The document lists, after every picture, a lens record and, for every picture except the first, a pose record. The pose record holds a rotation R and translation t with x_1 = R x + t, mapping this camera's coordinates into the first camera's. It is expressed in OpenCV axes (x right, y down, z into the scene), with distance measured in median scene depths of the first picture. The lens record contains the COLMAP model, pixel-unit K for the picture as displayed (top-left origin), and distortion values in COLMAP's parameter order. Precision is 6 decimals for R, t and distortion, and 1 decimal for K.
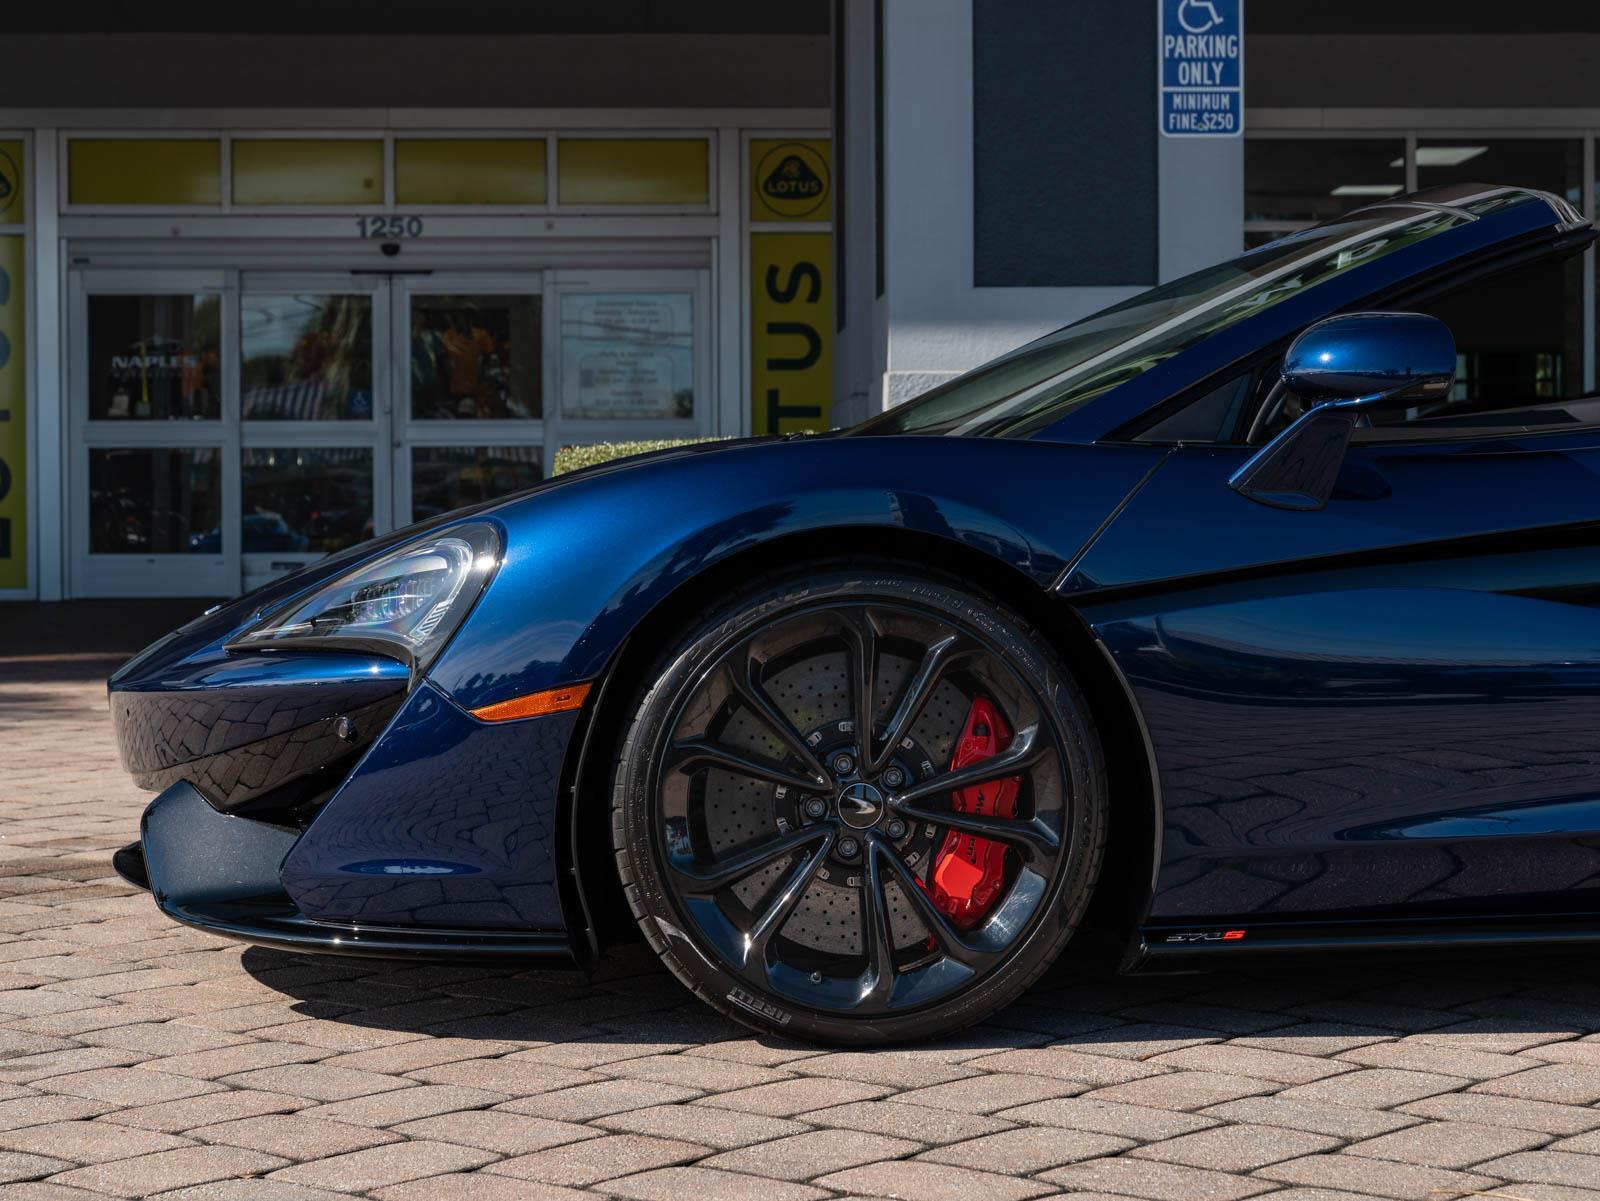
lens RADIAL K [[3700.4, 0, 800.0], [0, 3700.4, 600.5], [0, 0, 1]] dist [0.017687, 0.054944]
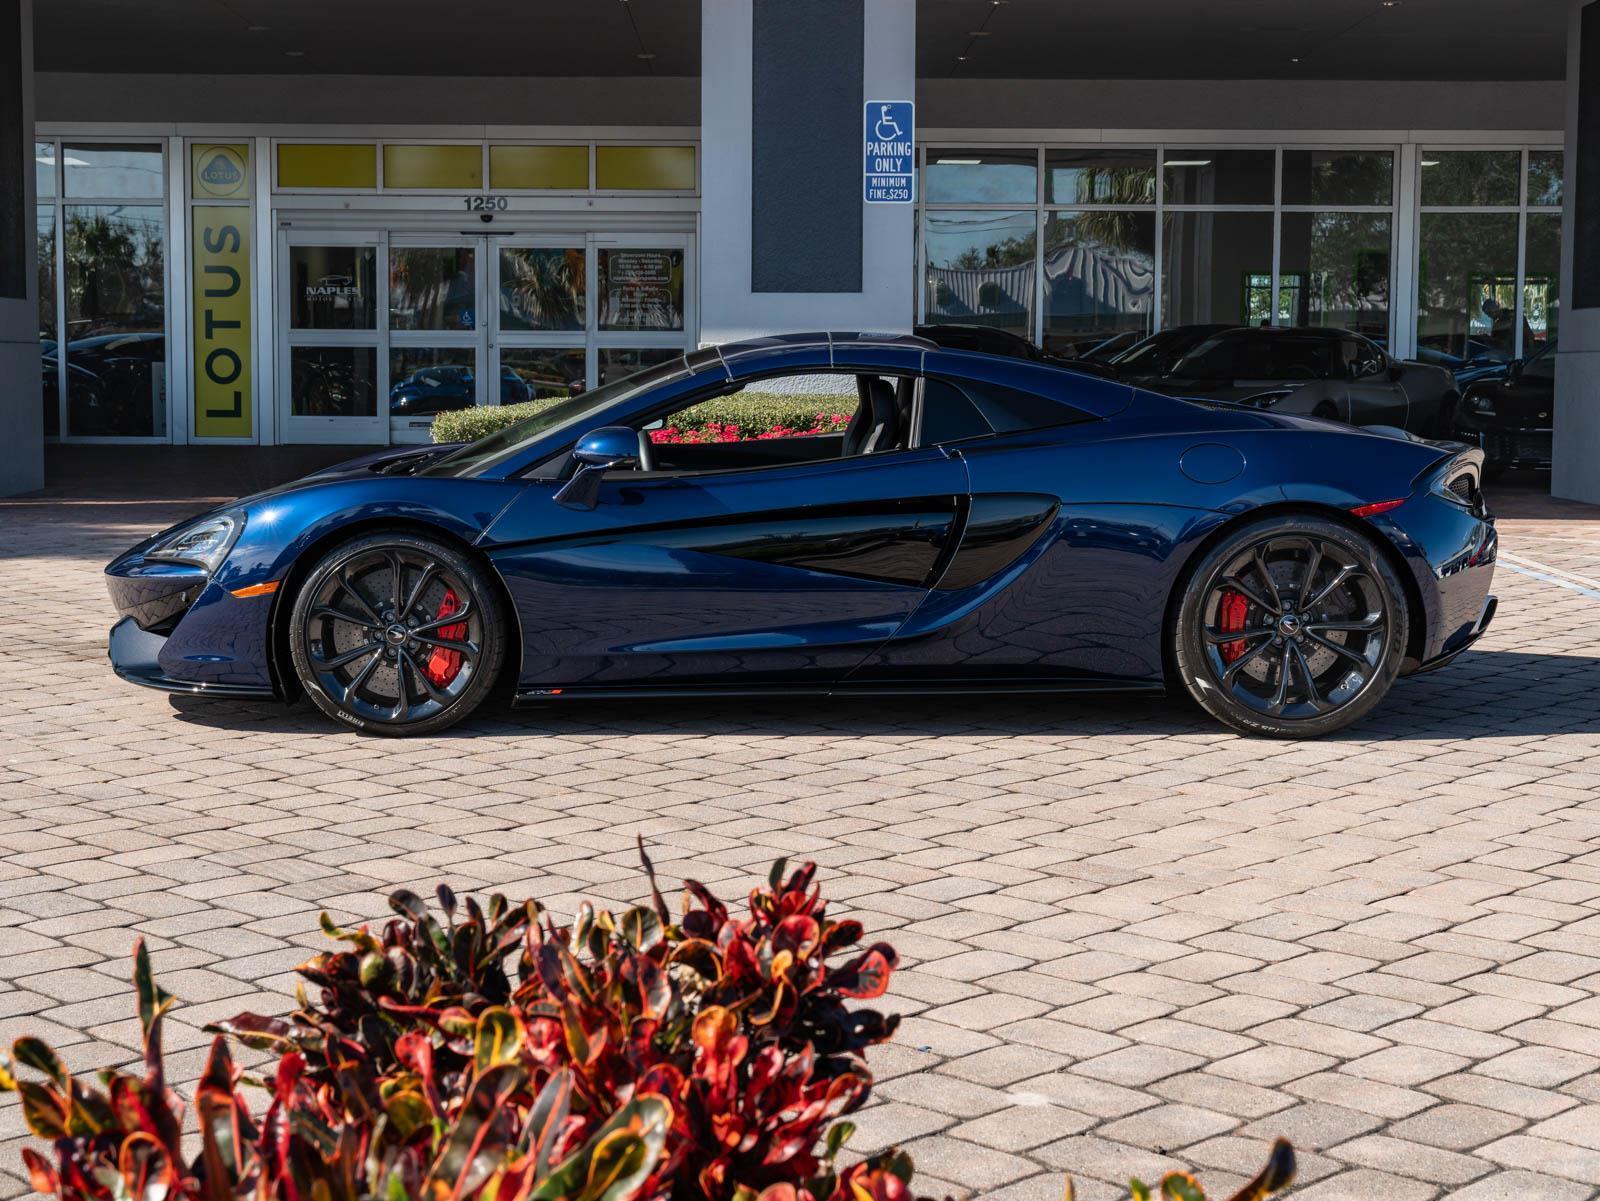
lens RADIAL K [[2744.3, 0, 795.6], [0, 2744.3, 608.1], [0, 0, 1]] dist [0.011970, 0.080020]
pose [[0.999143, 0.013765, -0.039023, 0.096383], [-0.010958, 0.997398, 0.071248, -0.025183], [0.039902, -0.070759, 0.996695, -0.206894]]
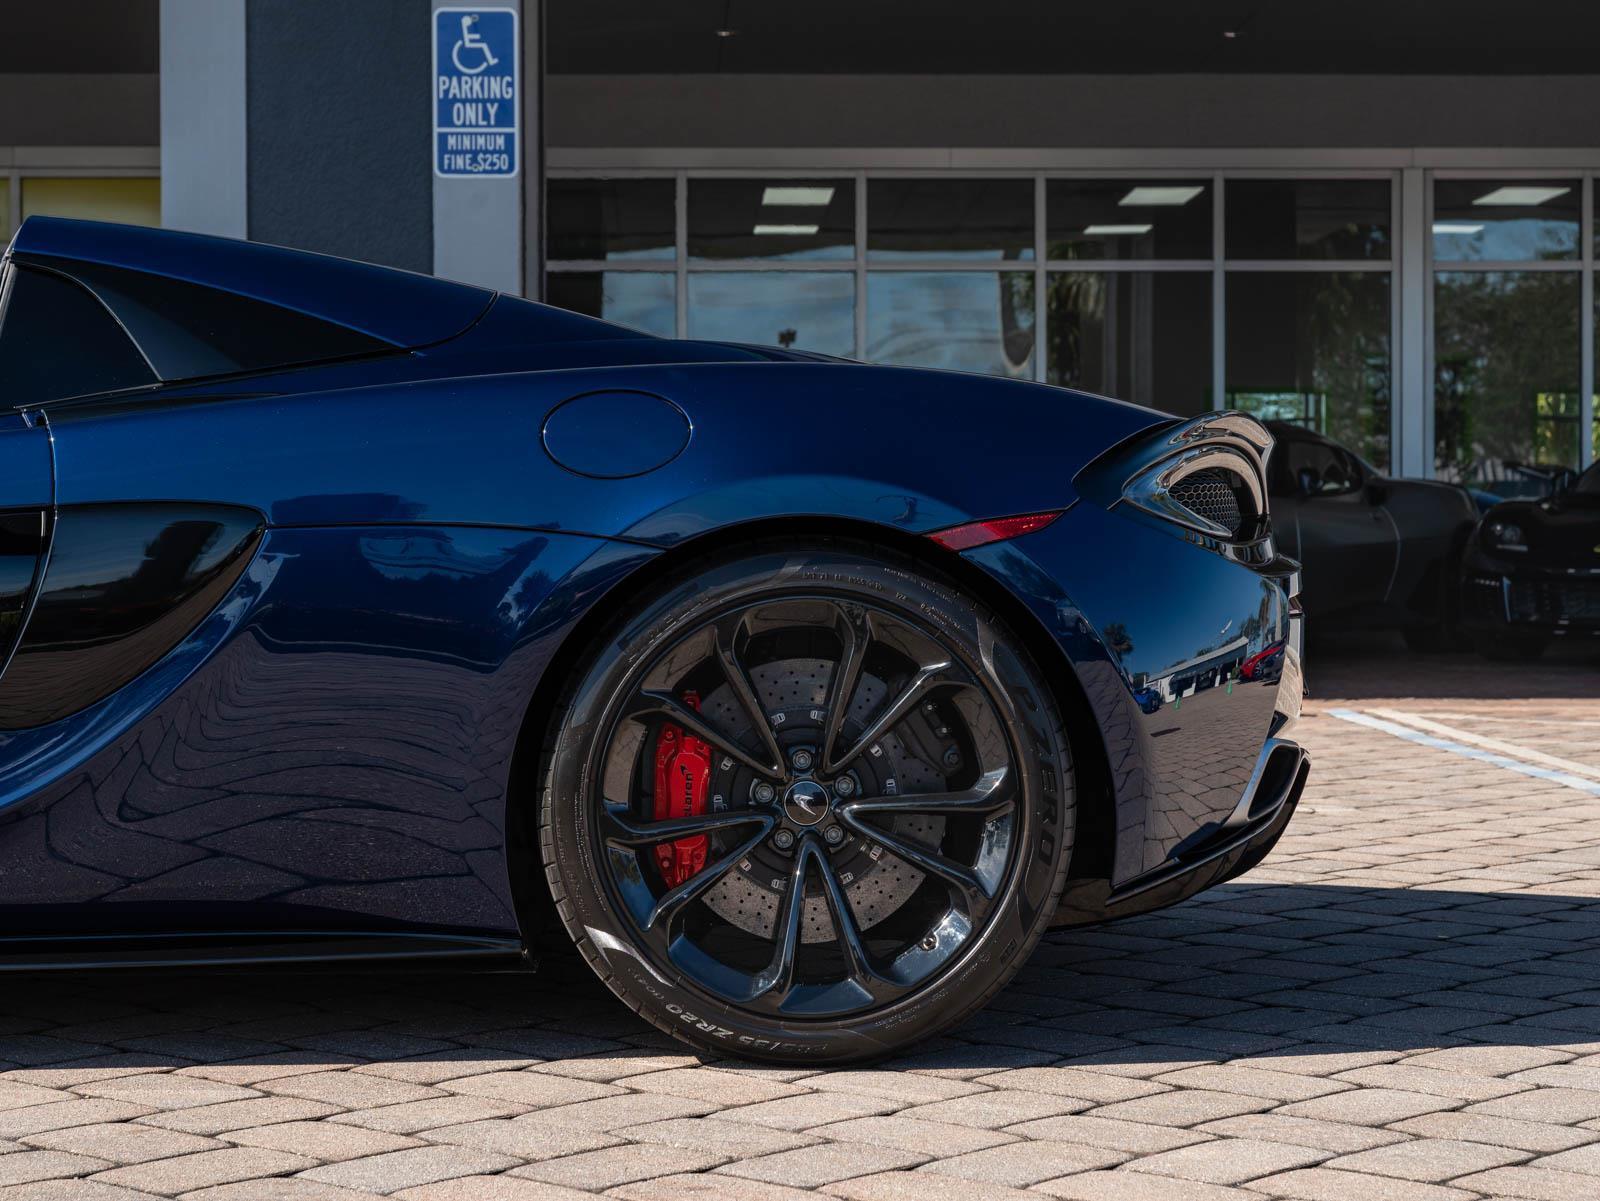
lens RADIAL K [[3700.4, 0, 800.0], [0, 3700.4, 600.5], [0, 0, 1]] dist [0.017687, 0.054944]
pose [[0.999943, 0.003069, -0.010197, 0.169157], [-0.003172, 0.999944, -0.010084, -0.000660], [0.010165, 0.010116, 0.999897, -0.000045]]
